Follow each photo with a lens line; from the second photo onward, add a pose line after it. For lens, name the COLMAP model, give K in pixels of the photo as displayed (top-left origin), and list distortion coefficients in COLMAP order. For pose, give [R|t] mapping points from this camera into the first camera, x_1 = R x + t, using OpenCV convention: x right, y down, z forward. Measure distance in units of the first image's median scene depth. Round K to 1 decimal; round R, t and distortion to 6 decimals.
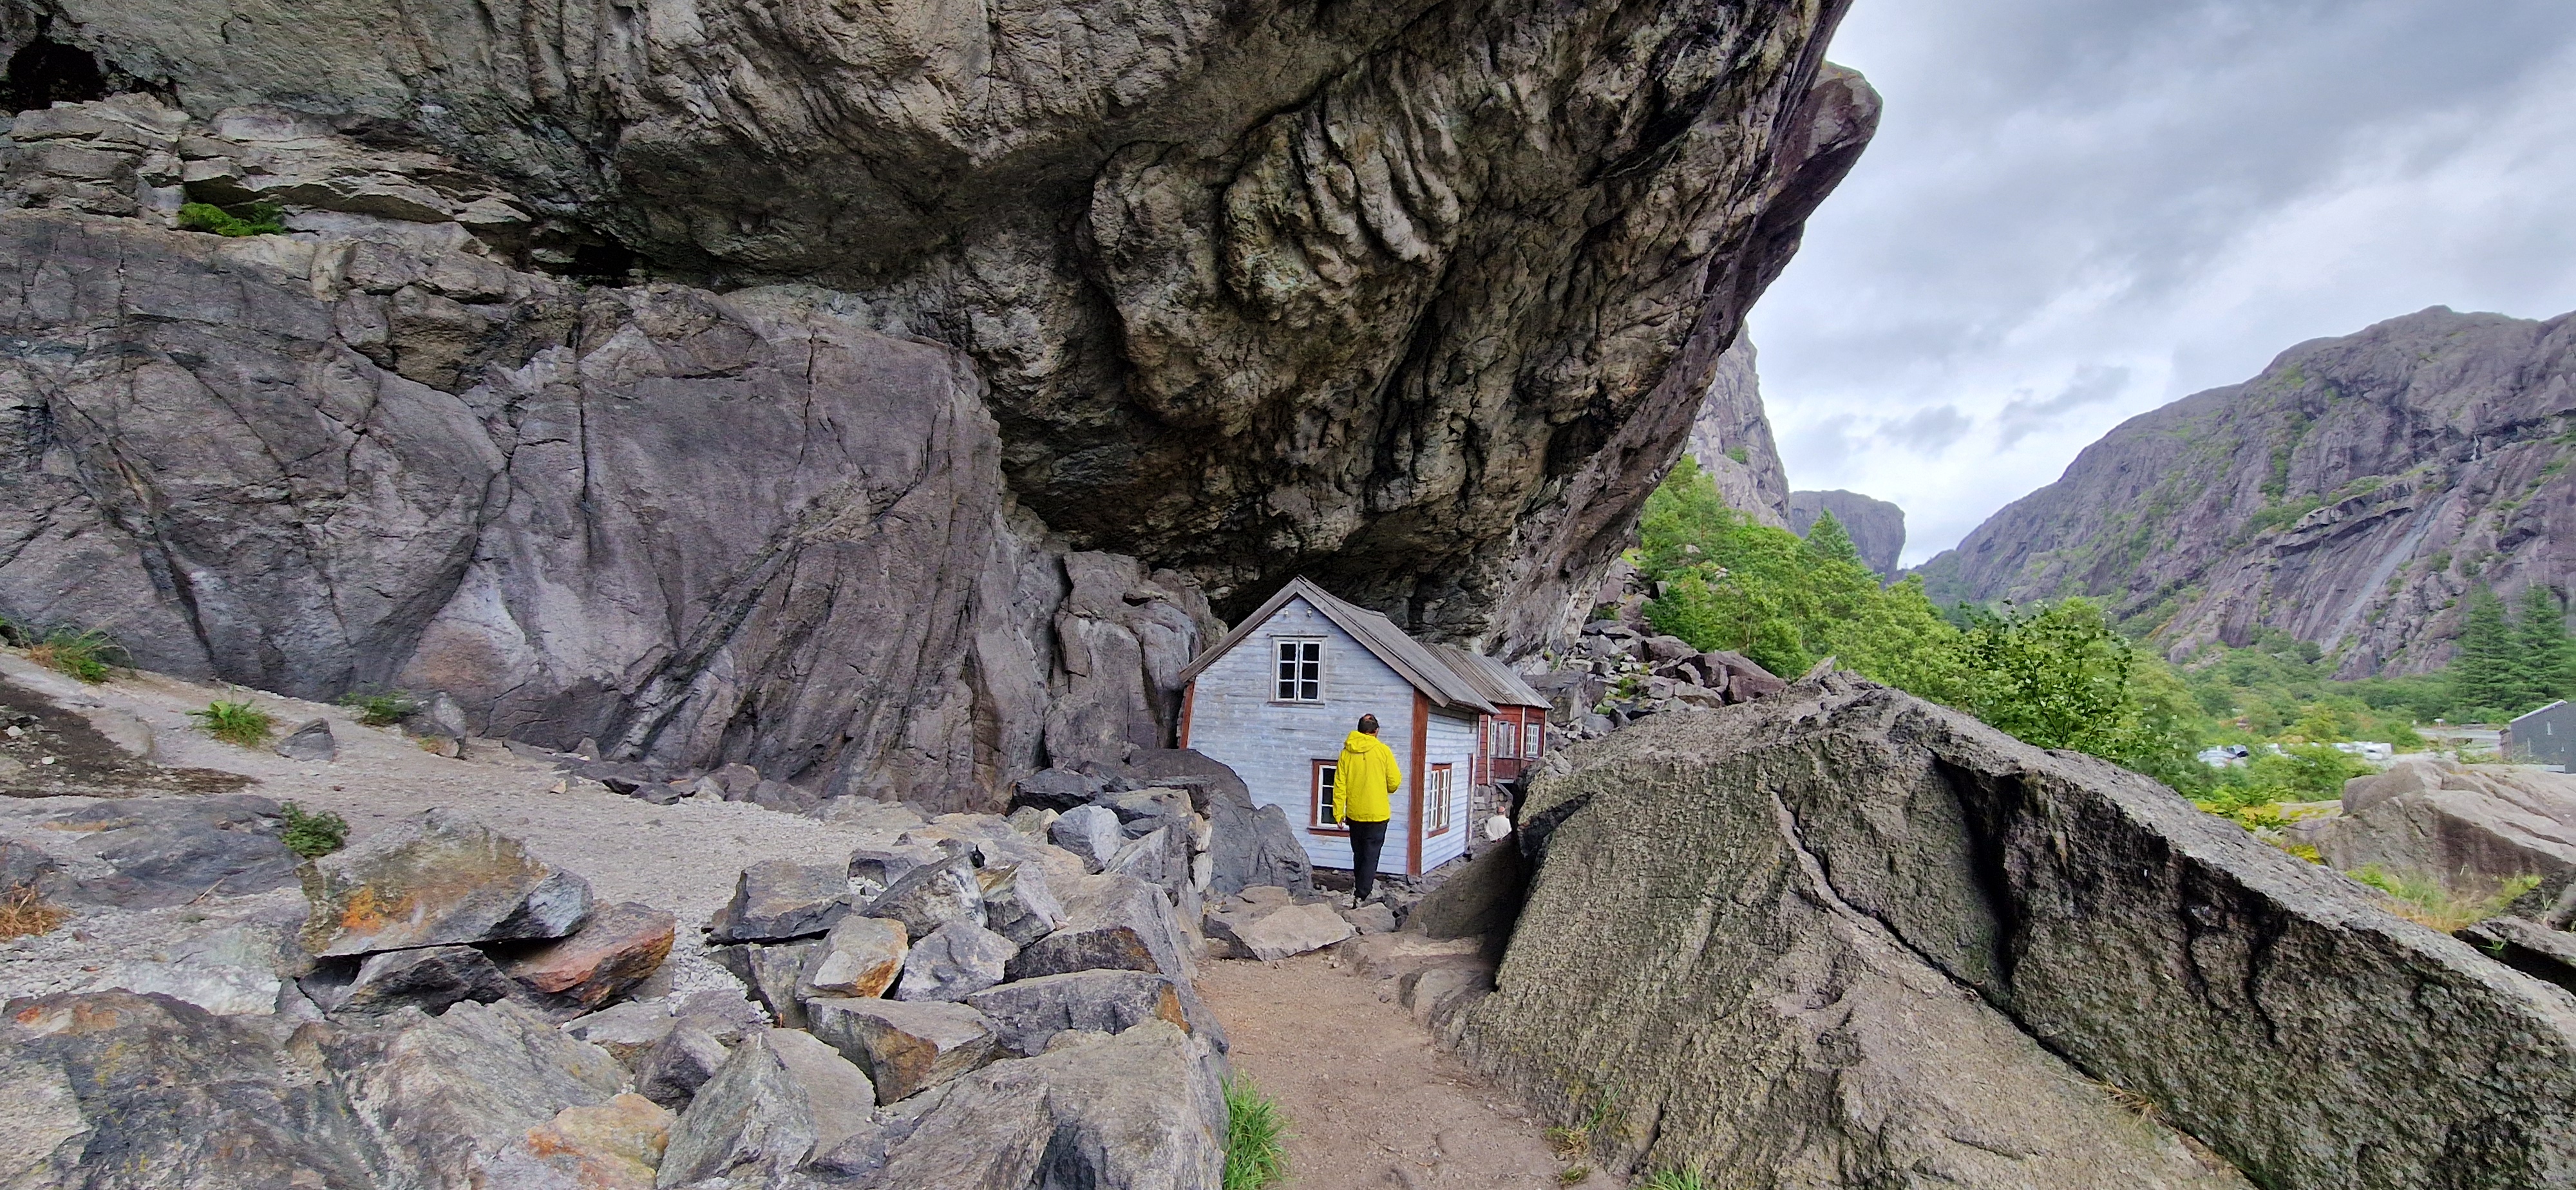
lens RADIAL K [[1060.4, 0, 1293.5], [0, 1060.4, 610.7], [0, 0, 1]] dist [0.008654, -0.000187]
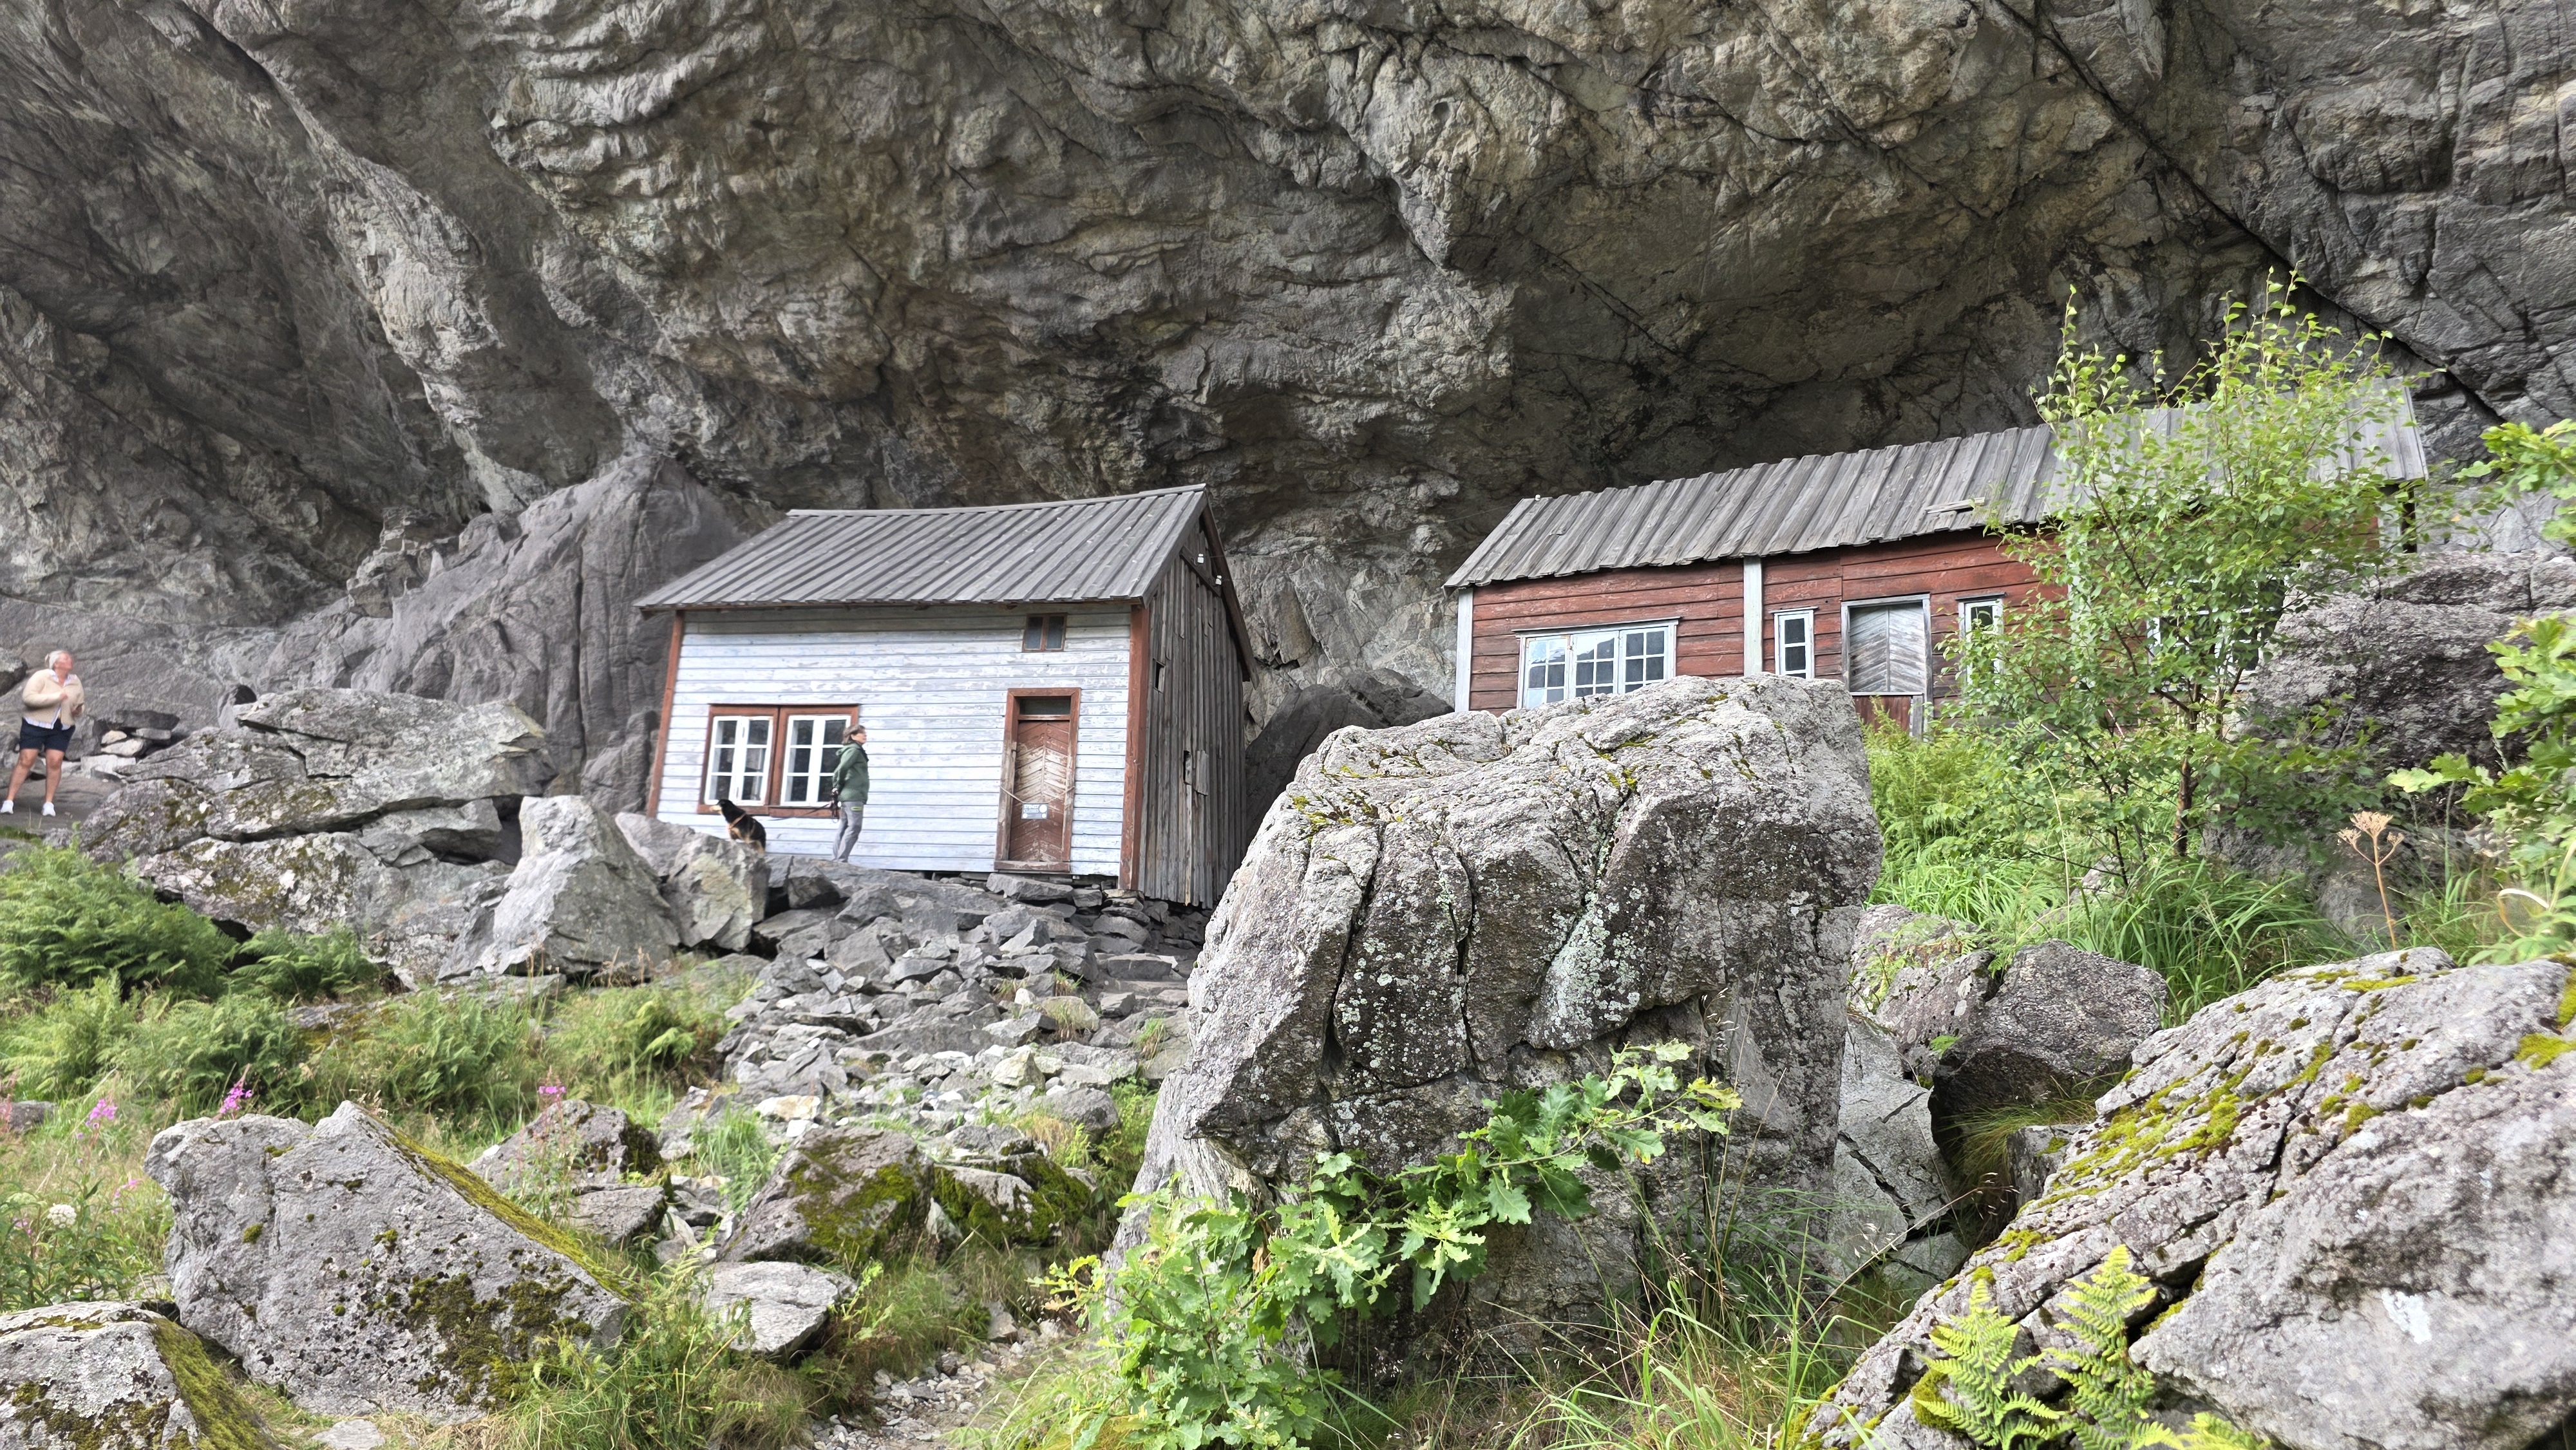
lens RADIAL K [[1719.1, 0, 1311.7], [0, 1719.1, 719.6], [0, 0, 1]] dist [0.063486, -0.036070]
pose [[-0.037613, -0.233076, -0.971731, 0.826906], [0.043782, 0.971101, -0.234620, 0.298916], [0.998333, -0.051369, -0.026322, 0.979189]]
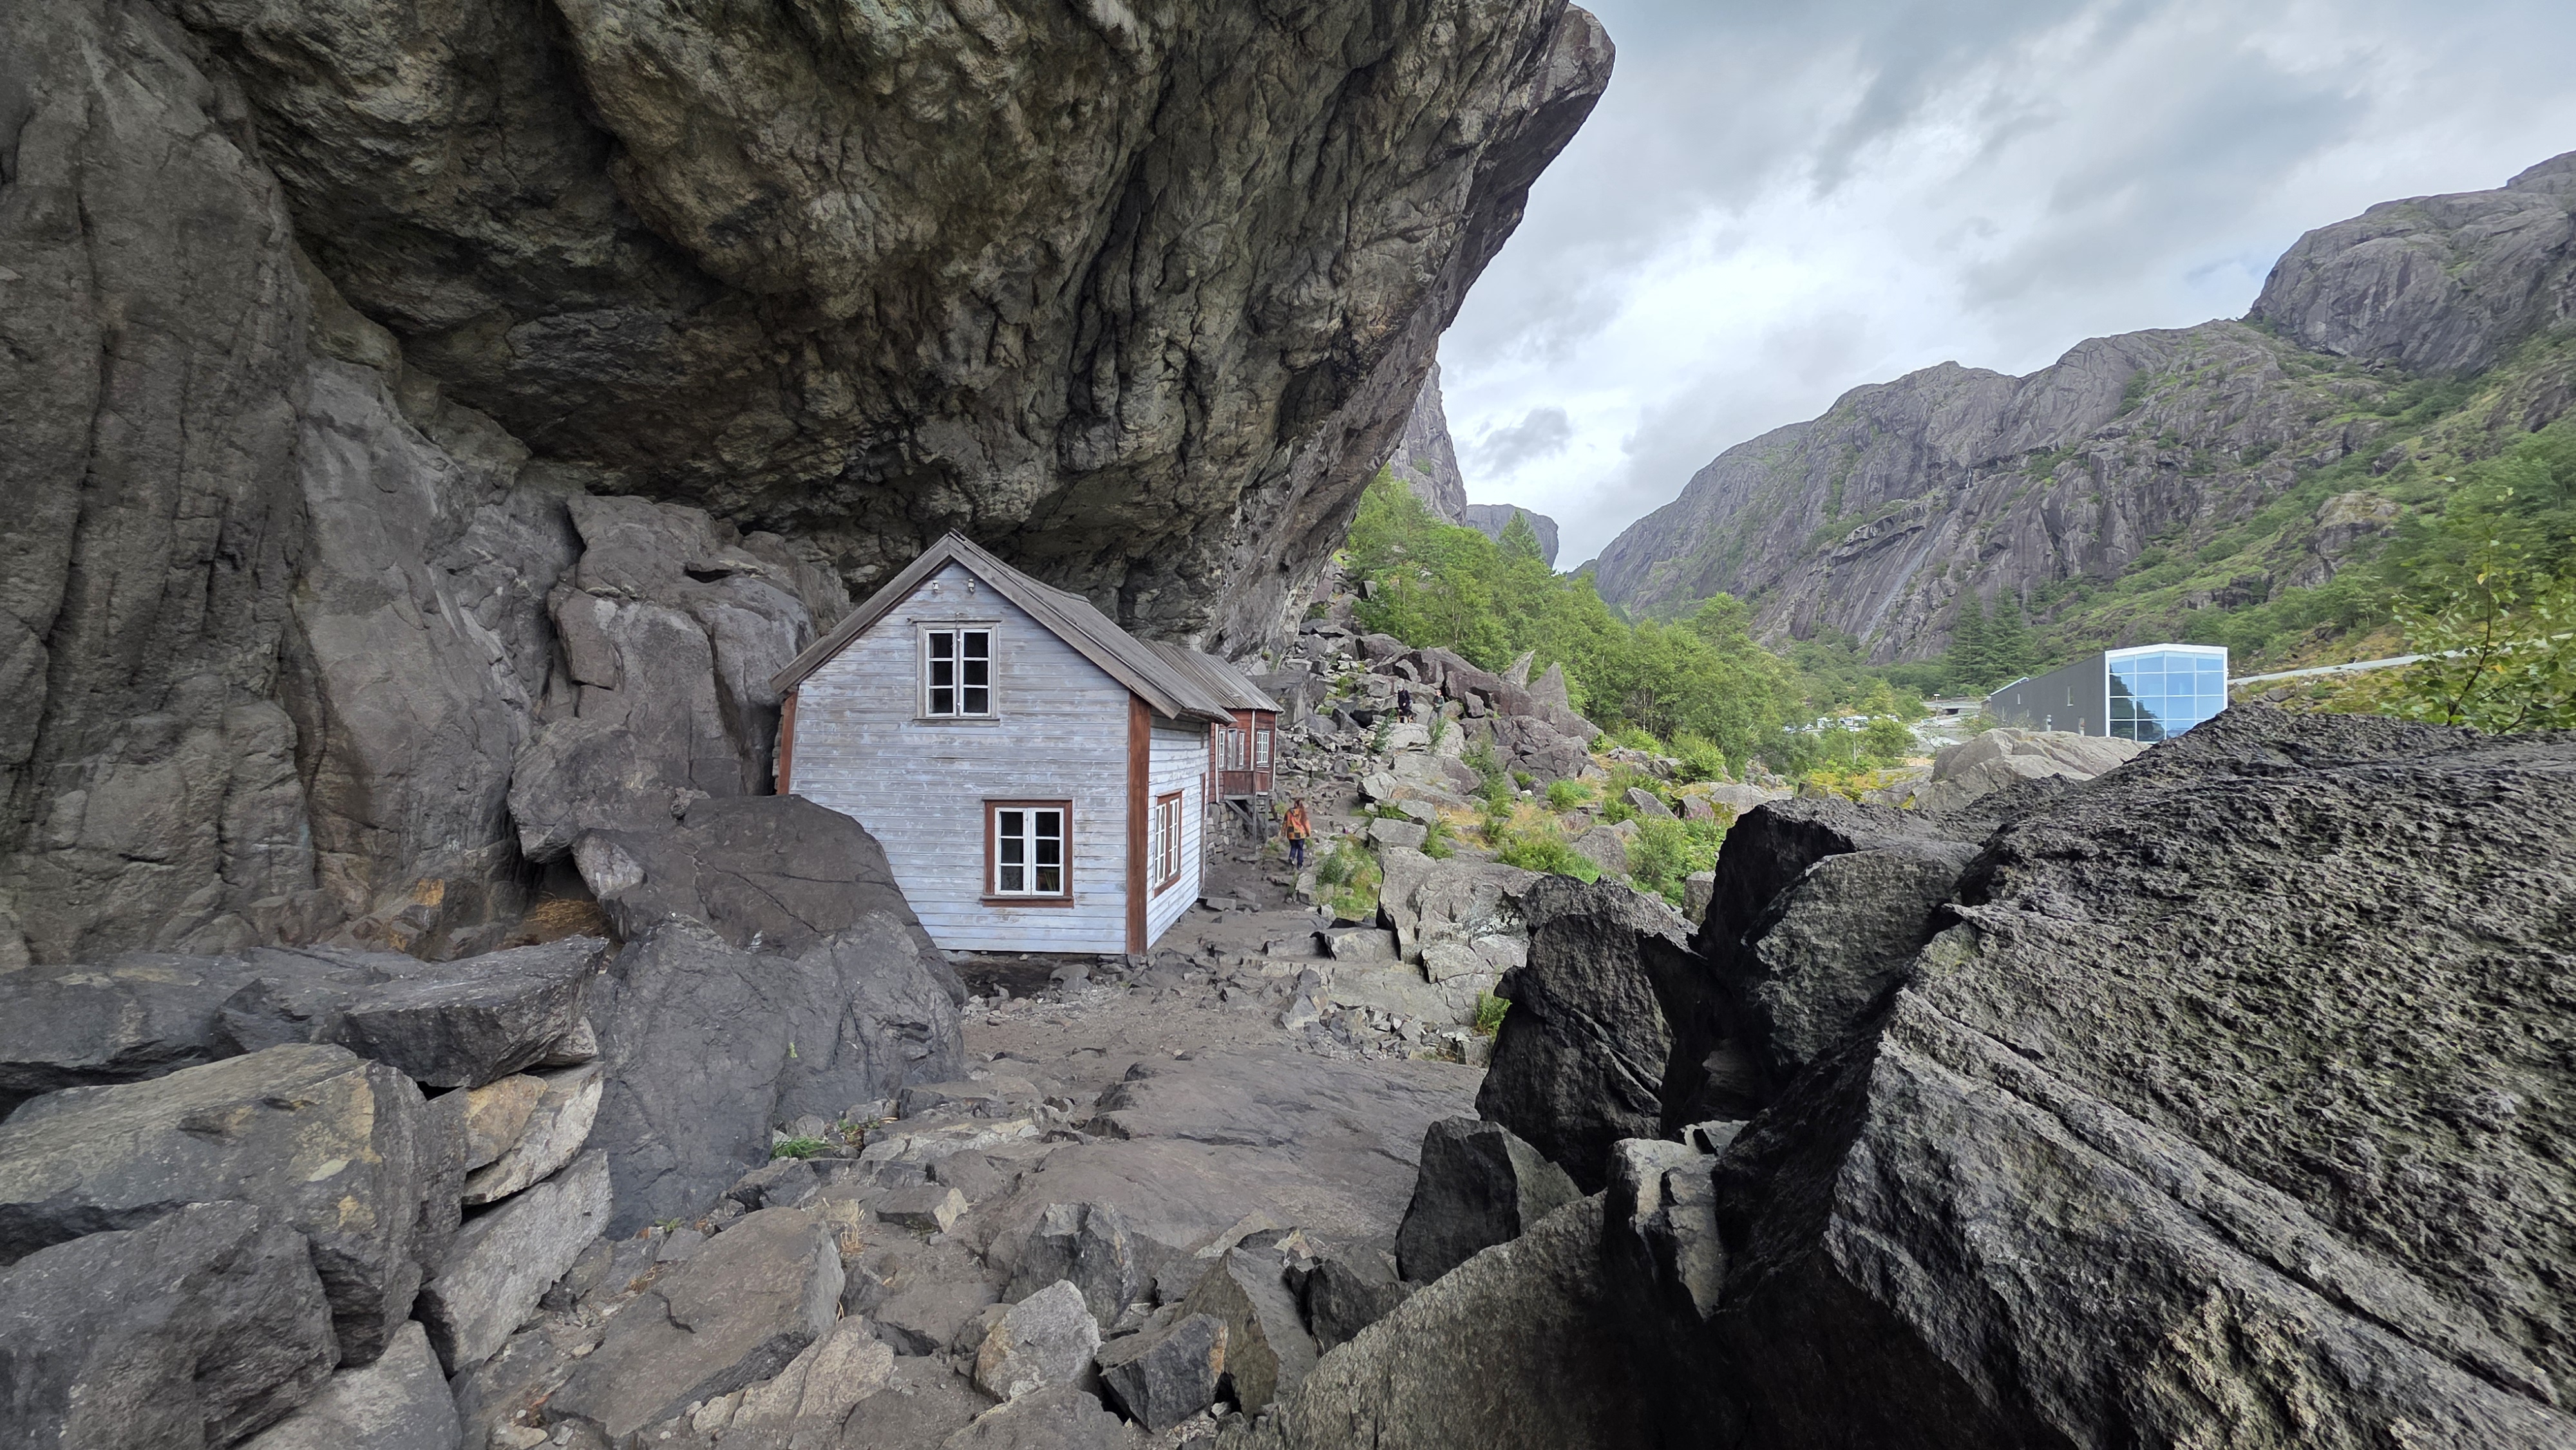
lens RADIAL K [[1030.1, 0, 1287.3], [0, 1030.1, 734.5], [0, 0, 1]] dist [0.002468, 0.000403]
pose [[0.963667, -0.038860, 0.264266, 0.022201], [0.008695, 0.993400, 0.114370, 0.015827], [-0.266966, -0.107917, 0.957645, 0.213732]]
